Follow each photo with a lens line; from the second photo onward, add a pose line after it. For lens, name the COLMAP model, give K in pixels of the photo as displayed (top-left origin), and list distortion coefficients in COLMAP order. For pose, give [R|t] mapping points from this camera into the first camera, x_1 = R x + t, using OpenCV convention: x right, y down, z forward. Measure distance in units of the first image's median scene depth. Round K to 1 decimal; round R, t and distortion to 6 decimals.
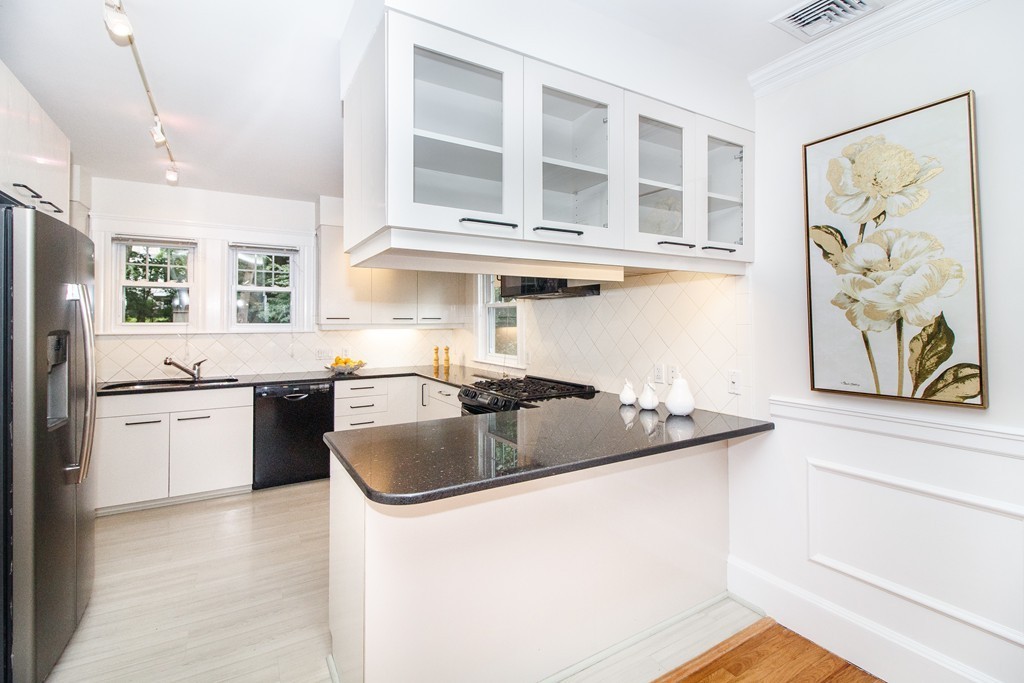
lens RADIAL K [[466.6, 0, 519.3], [0, 466.6, 318.2], [0, 0, 1]] dist [-0.003096, -0.000769]
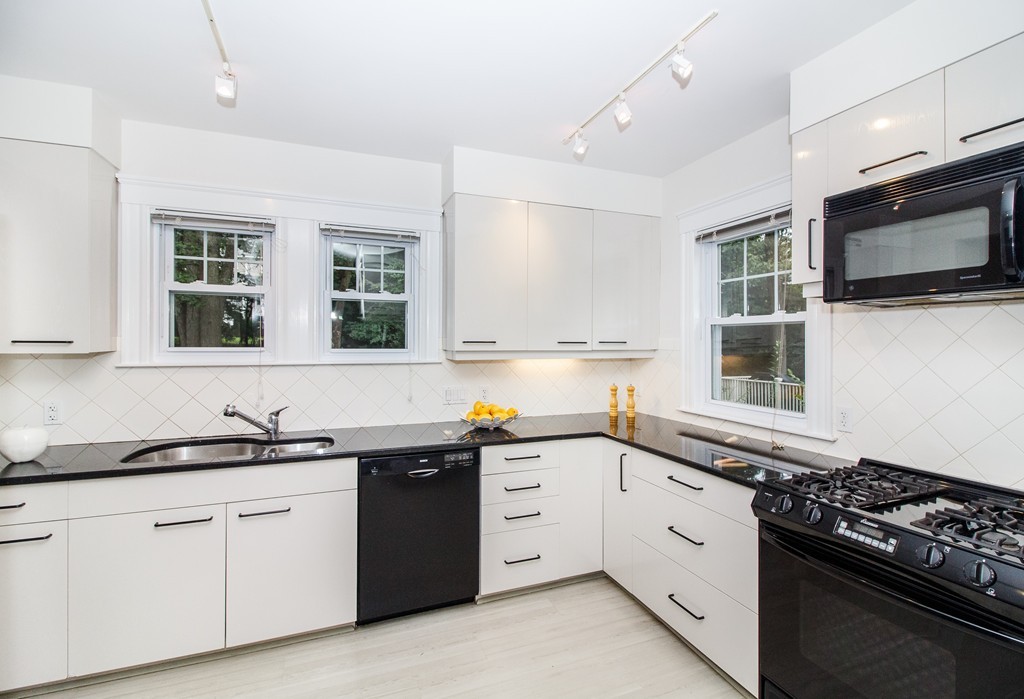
lens RADIAL K [[478.8, 0, 516.1], [0, 478.8, 337.1], [0, 0, 1]] dist [0.001808, -0.000091]
pose [[0.985132, 0.002378, -0.171780, -0.411549], [-0.002653, 0.999996, -0.001368, -0.009648], [0.171776, 0.001804, 0.985134, 0.667895]]
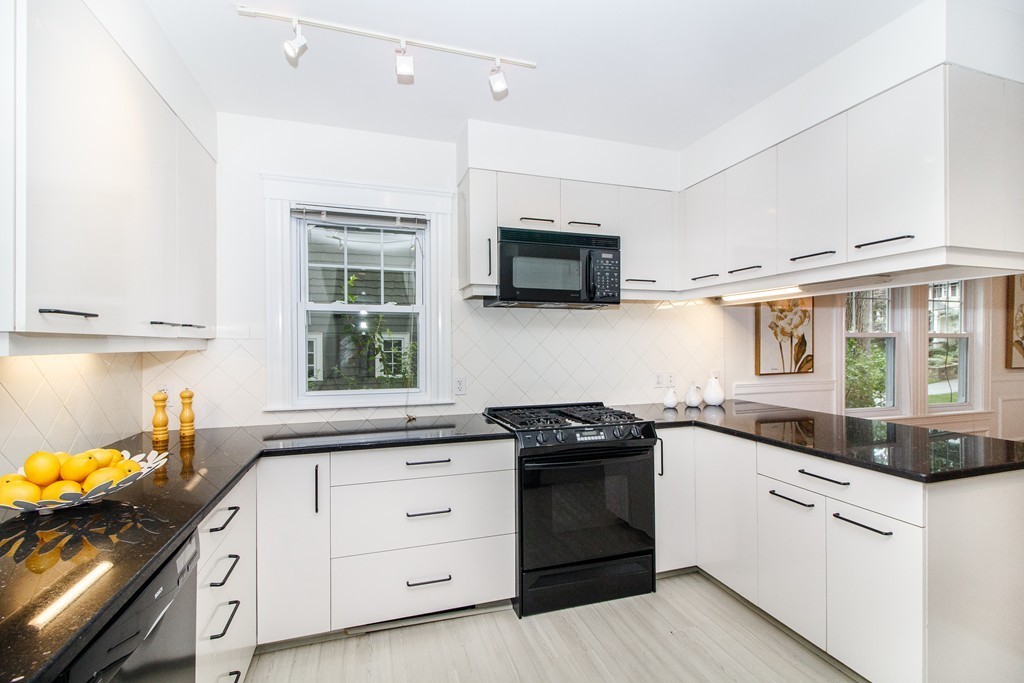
lens RADIAL K [[479.9, 0, 521.4], [0, 479.9, 342.3], [0, 0, 1]] dist [0.003606, 0.000011]
pose [[0.212954, 0.002167, 0.977060, -1.113392], [-0.005163, 0.999986, -0.001092, 0.028852], [-0.977049, -0.004812, 0.212962, 1.226046]]
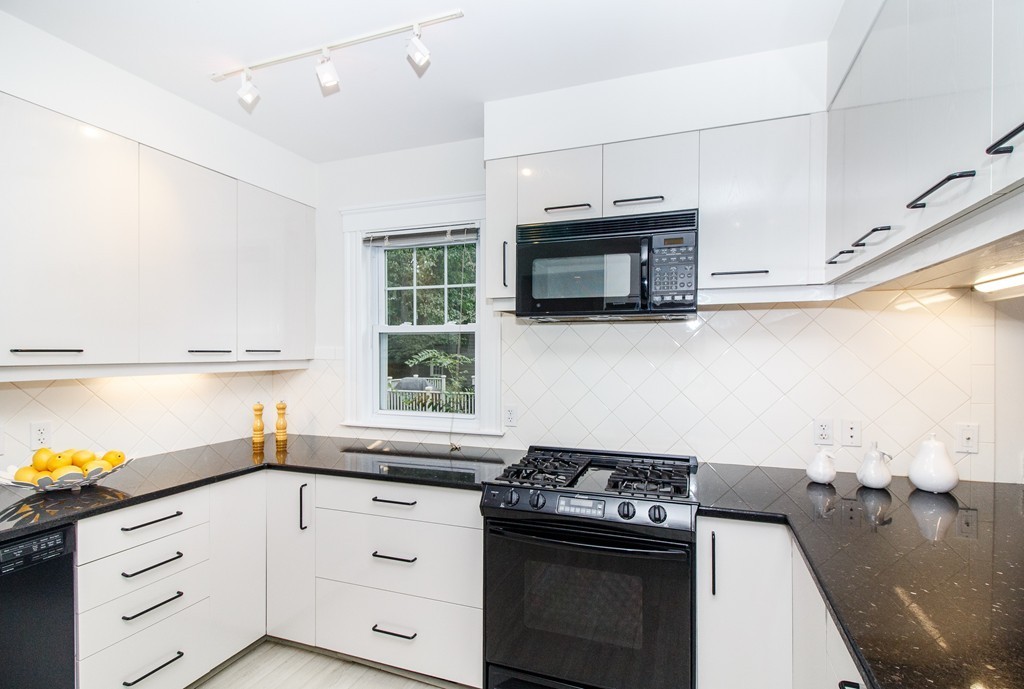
lens RADIAL K [[494.3, 0, 518.4], [0, 494.3, 354.7], [0, 0, 1]] dist [0.004316, -0.000783]
pose [[0.779152, -0.002645, 0.626829, -0.624763], [-0.007679, 0.999876, 0.013764, -0.009171], [-0.626787, -0.015538, 0.779035, 0.795045]]
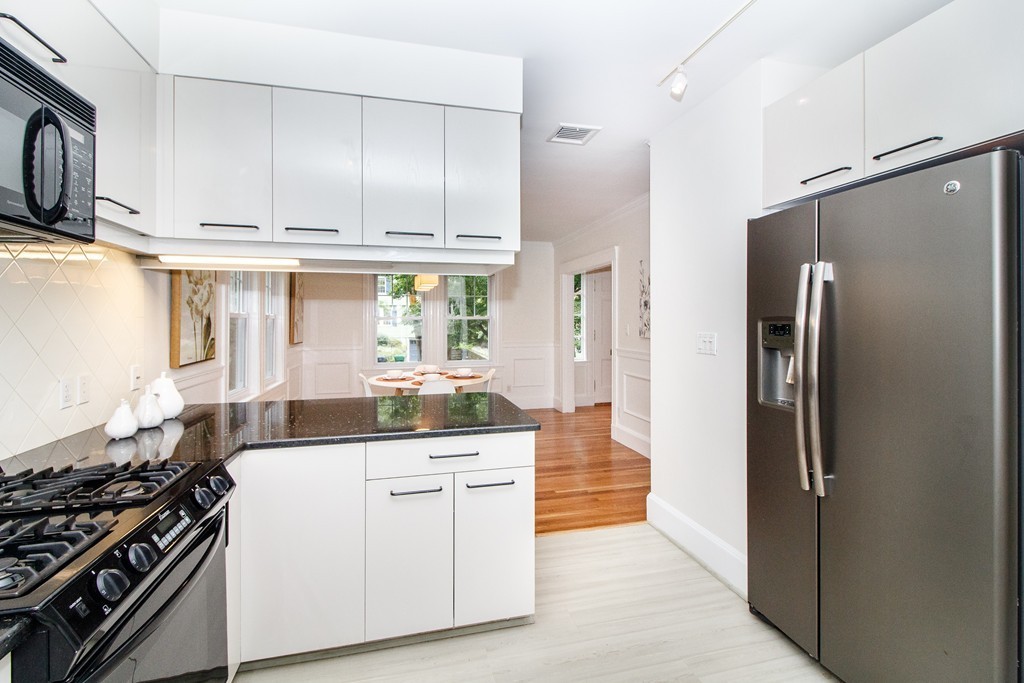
lens RADIAL K [[466.6, 0, 519.3], [0, 466.6, 318.2], [0, 0, 1]] dist [-0.003096, -0.000769]
pose [[-0.961457, 0.005704, 0.274894, -0.541559], [0.001832, 0.999895, -0.014340, 0.028727], [-0.274948, -0.013284, -0.961367, 1.638670]]
